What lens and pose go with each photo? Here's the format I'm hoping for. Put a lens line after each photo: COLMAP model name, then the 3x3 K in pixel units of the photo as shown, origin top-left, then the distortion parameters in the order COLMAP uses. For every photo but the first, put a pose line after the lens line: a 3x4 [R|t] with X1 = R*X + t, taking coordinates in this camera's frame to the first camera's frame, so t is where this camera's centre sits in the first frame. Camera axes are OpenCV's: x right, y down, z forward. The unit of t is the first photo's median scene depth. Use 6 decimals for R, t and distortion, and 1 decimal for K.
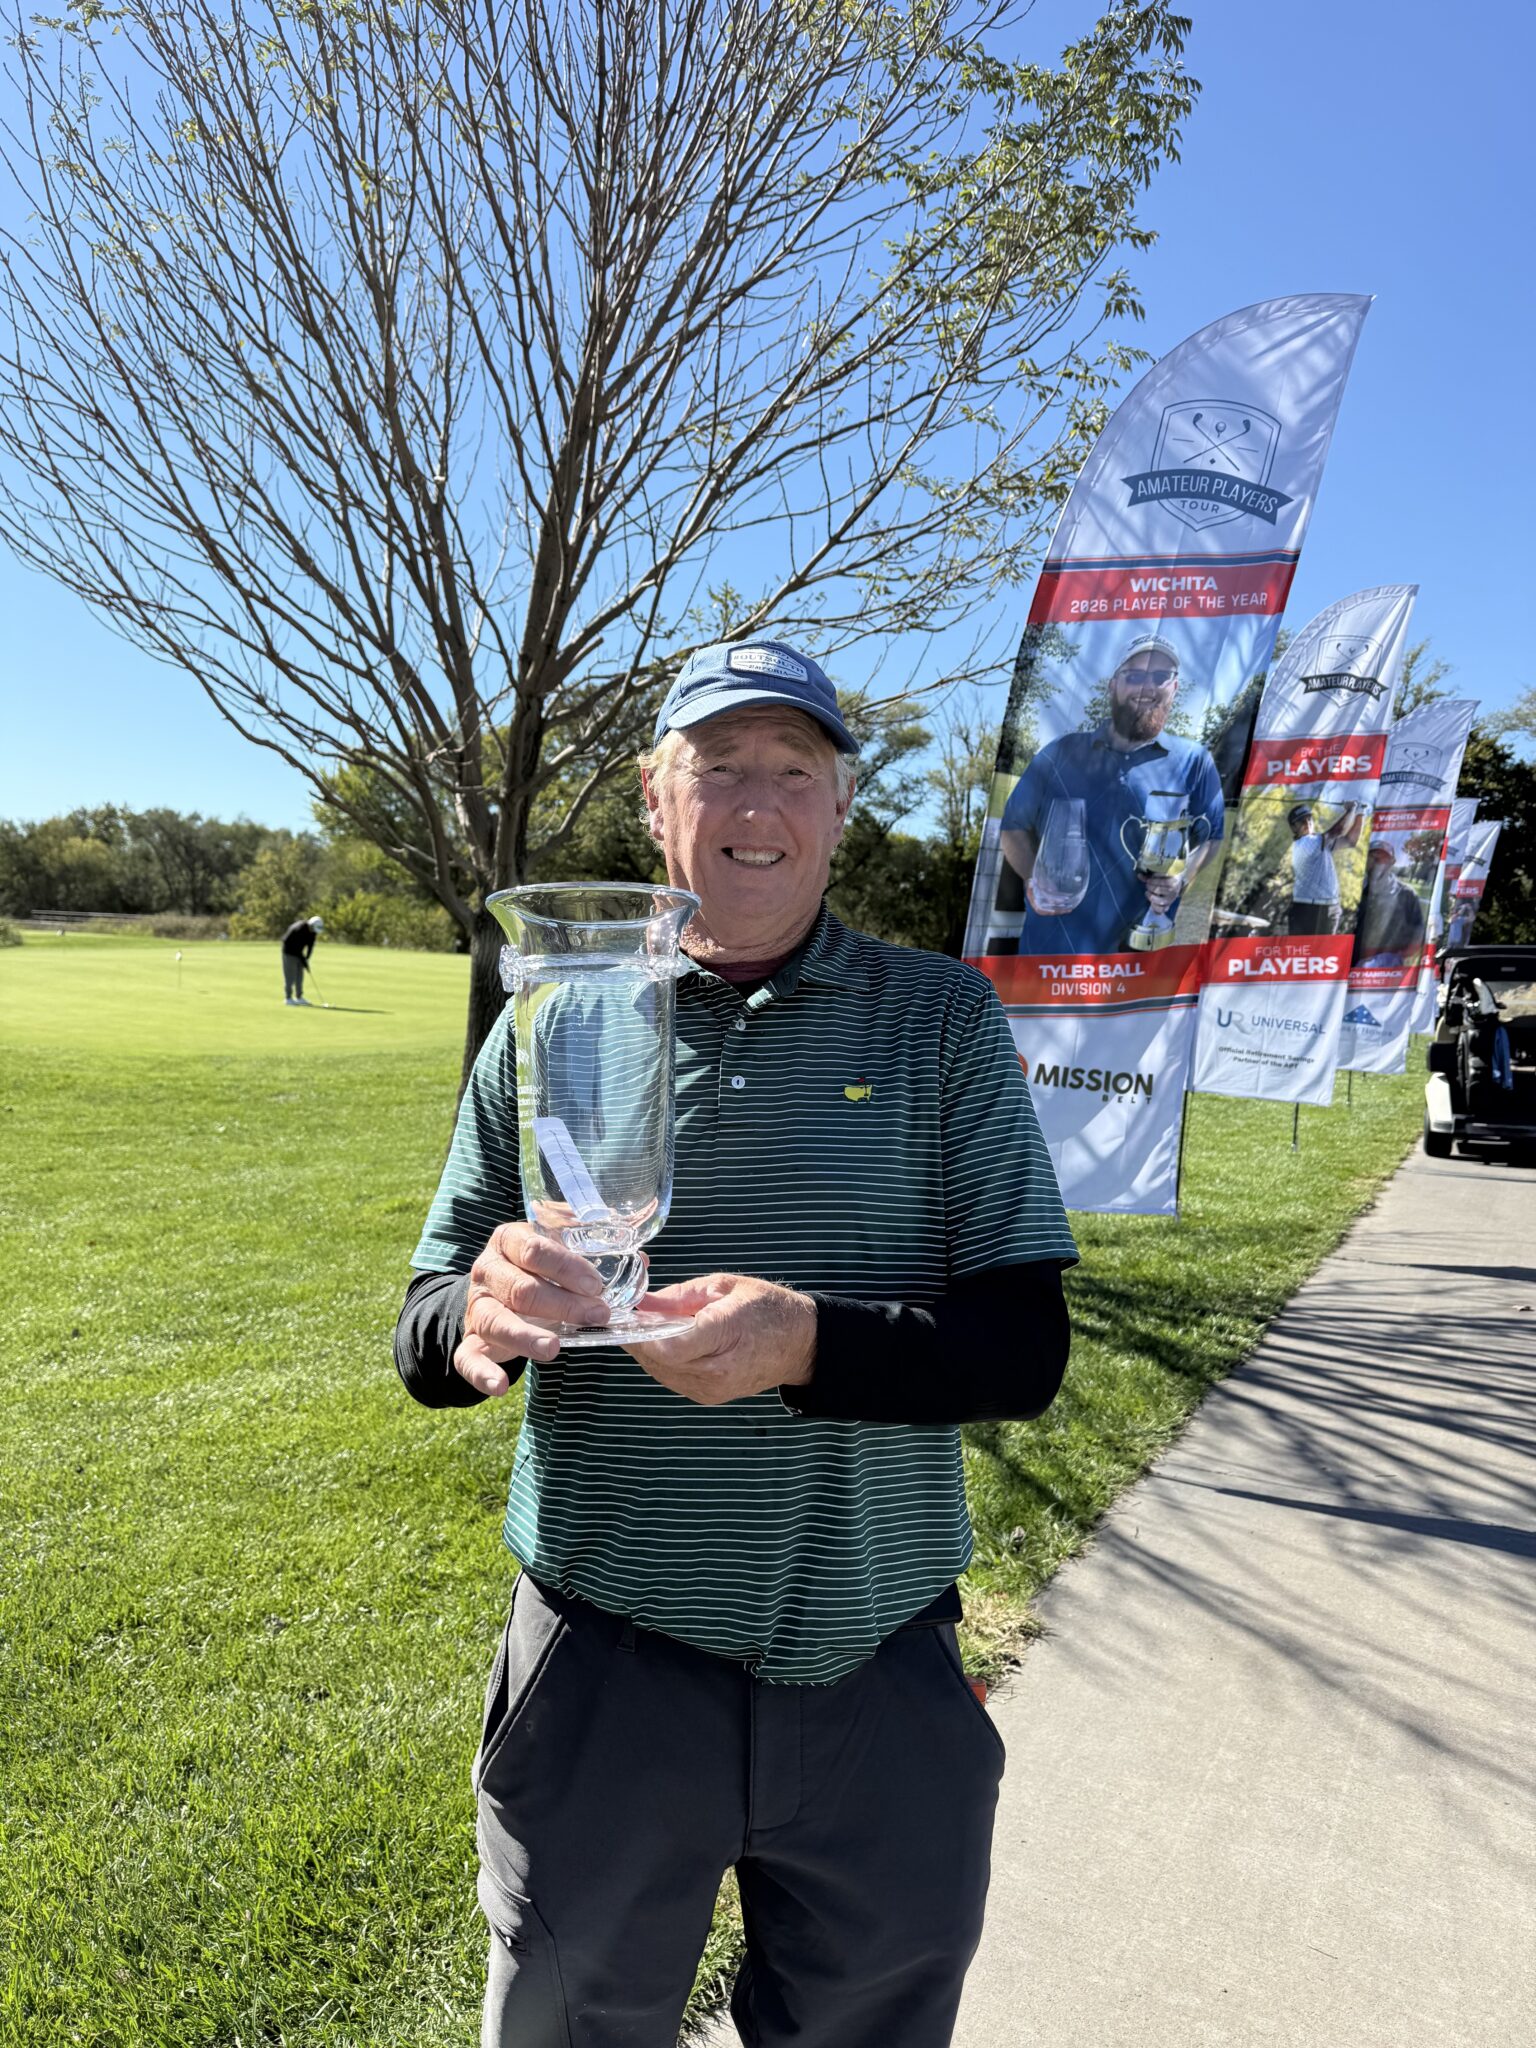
lens RADIAL K [[1413.8, 0, 775.7], [0, 1413.8, 1017.4], [0, 0, 1]] dist [-0.001452, -0.003985]
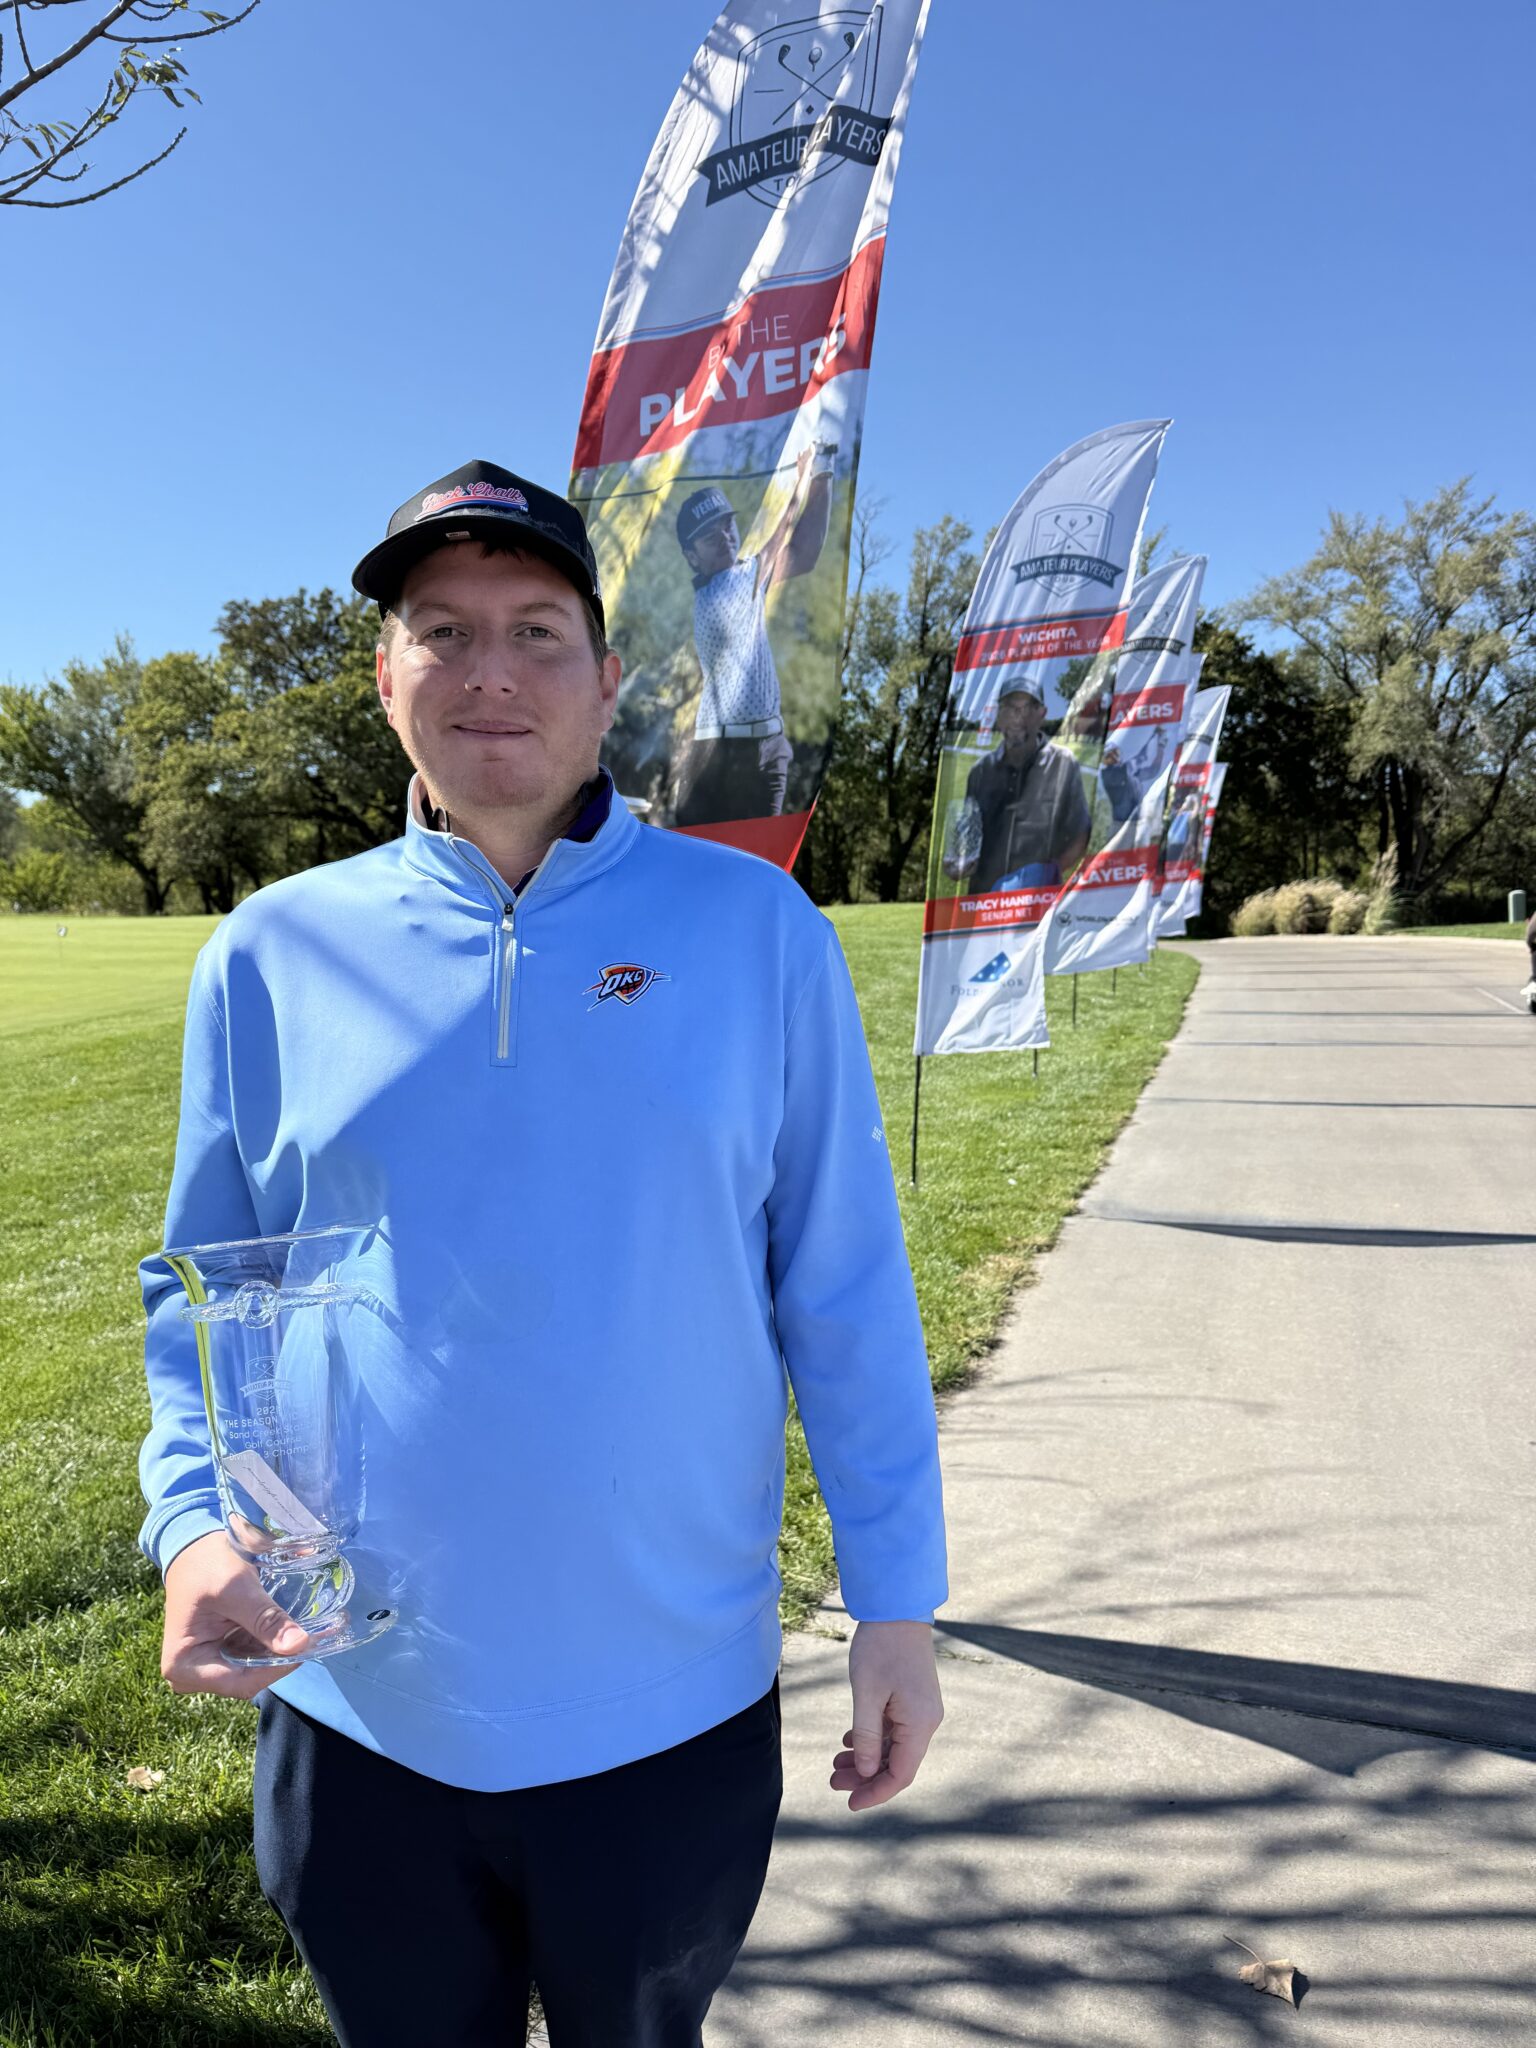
lens RADIAL K [[1403.7, 0, 723.4], [0, 1403.7, 1045.8], [0, 0, 1]] dist [0.003602, -0.001022]
pose [[0.992132, -0.065791, 0.106514, 0.241568], [0.058646, 0.995900, 0.068877, -0.011058], [-0.110608, -0.062088, 0.991923, 0.405375]]
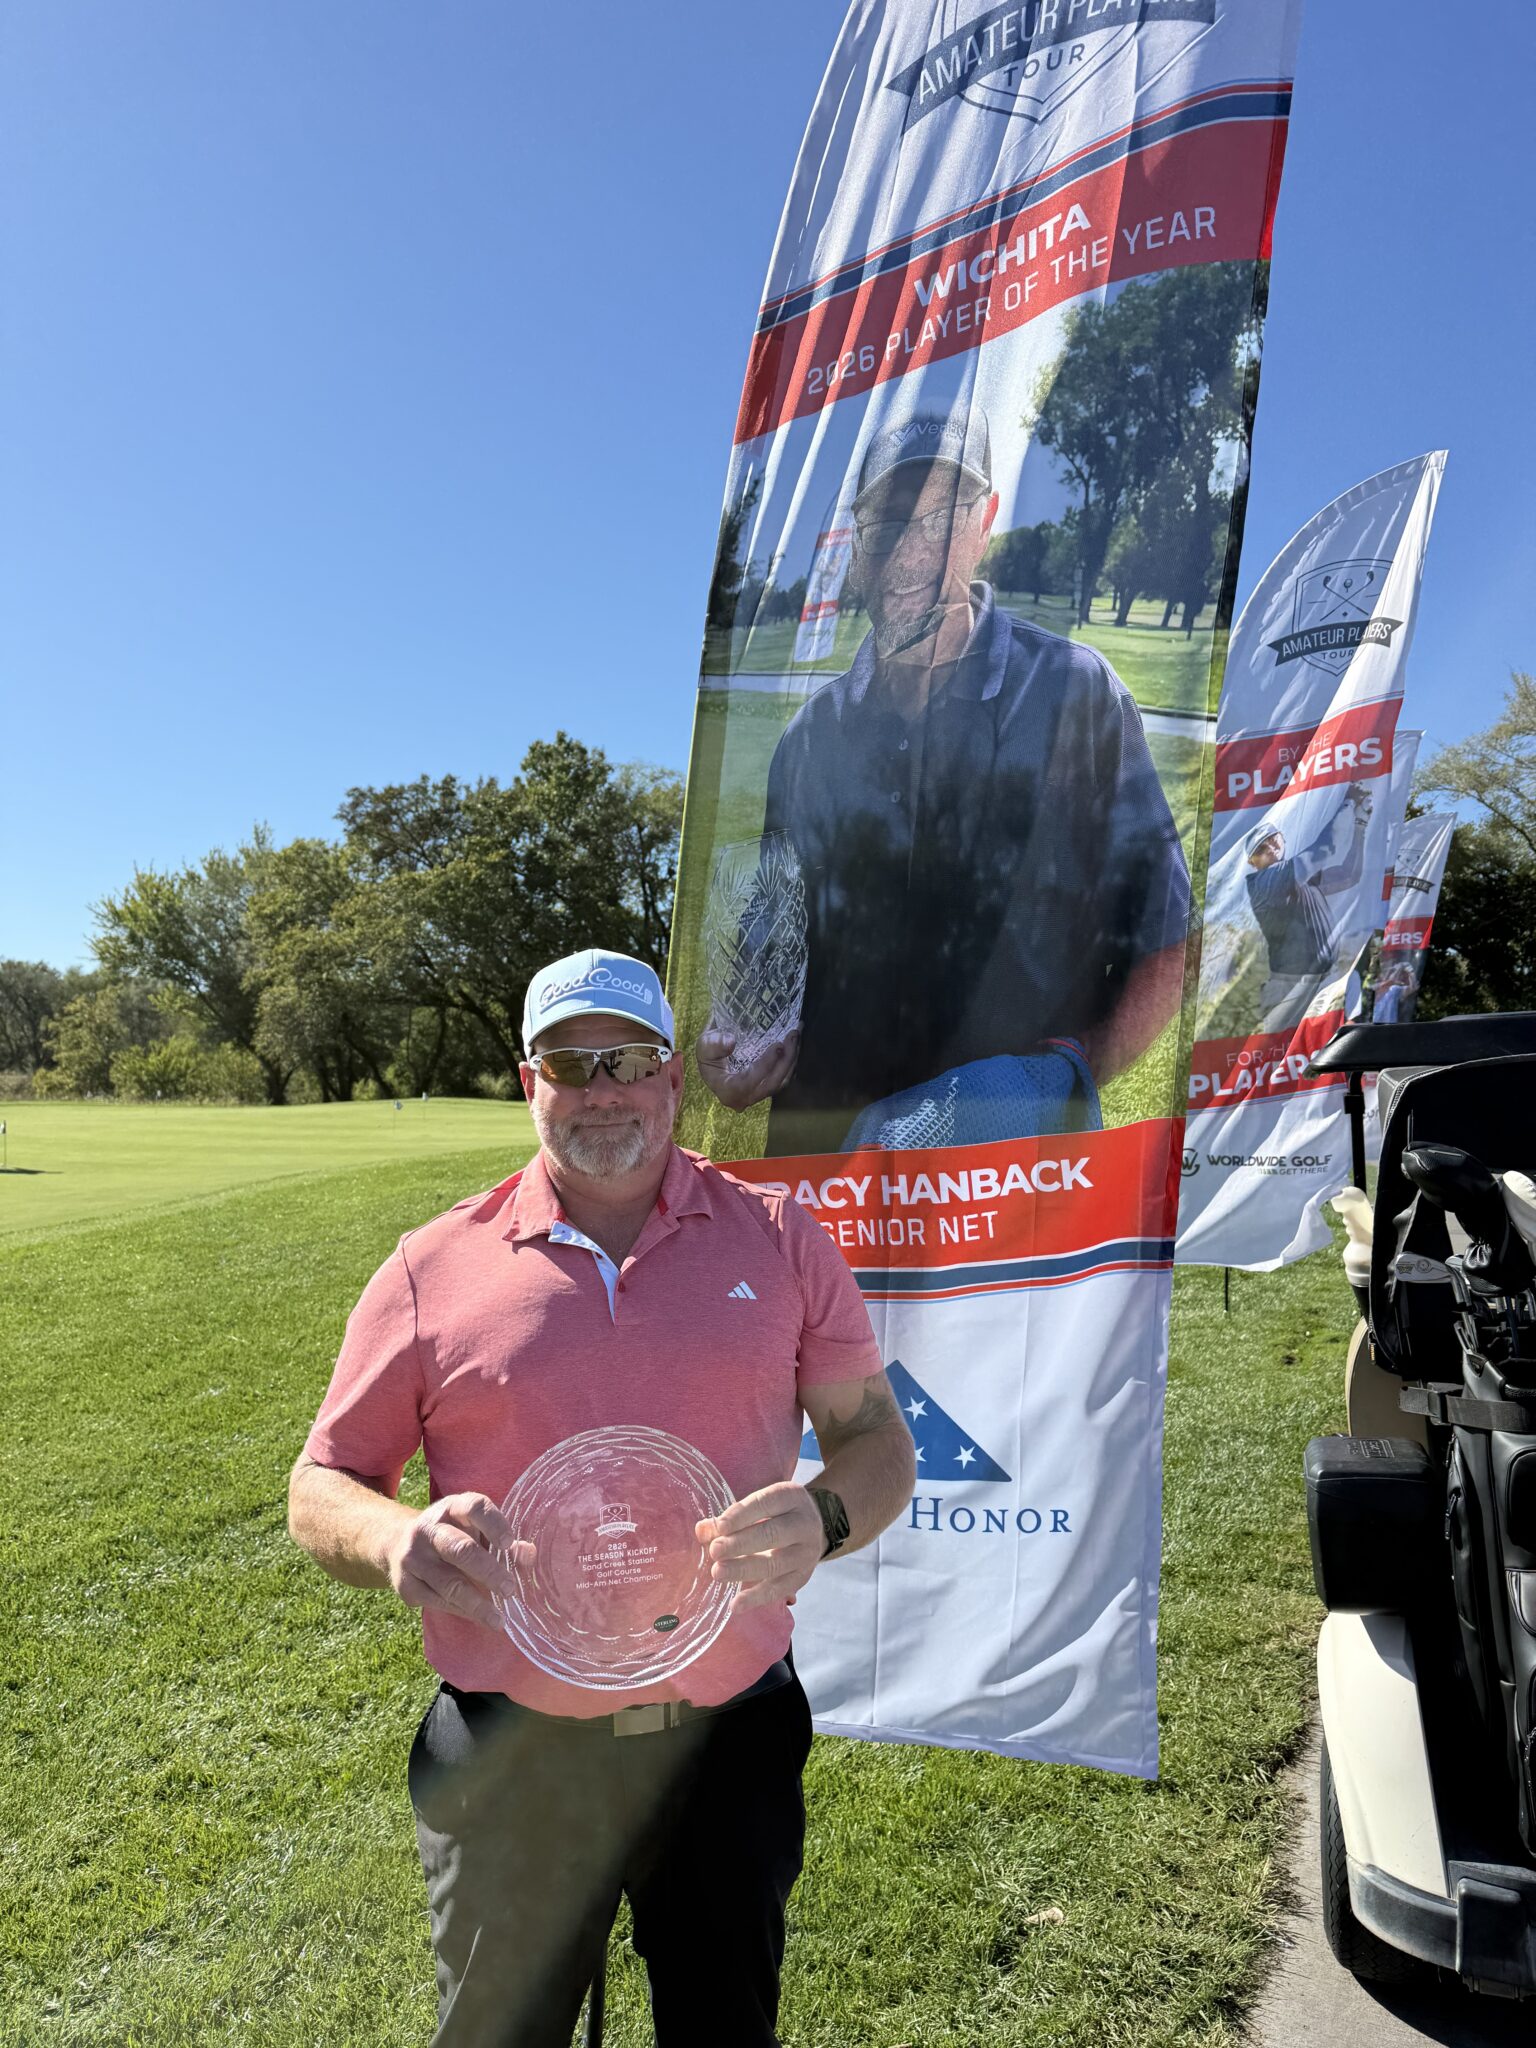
lens RADIAL K [[1375.4, 0, 768.0], [0, 1375.4, 1024.0], [0, 0, 1]] dist [-0.019349, 0.009662]
pose [[0.998783, -0.042182, 0.025575, 0.388280], [0.044268, 0.995188, -0.087413, -0.027190], [-0.021764, 0.088439, 0.995844, 0.767607]]
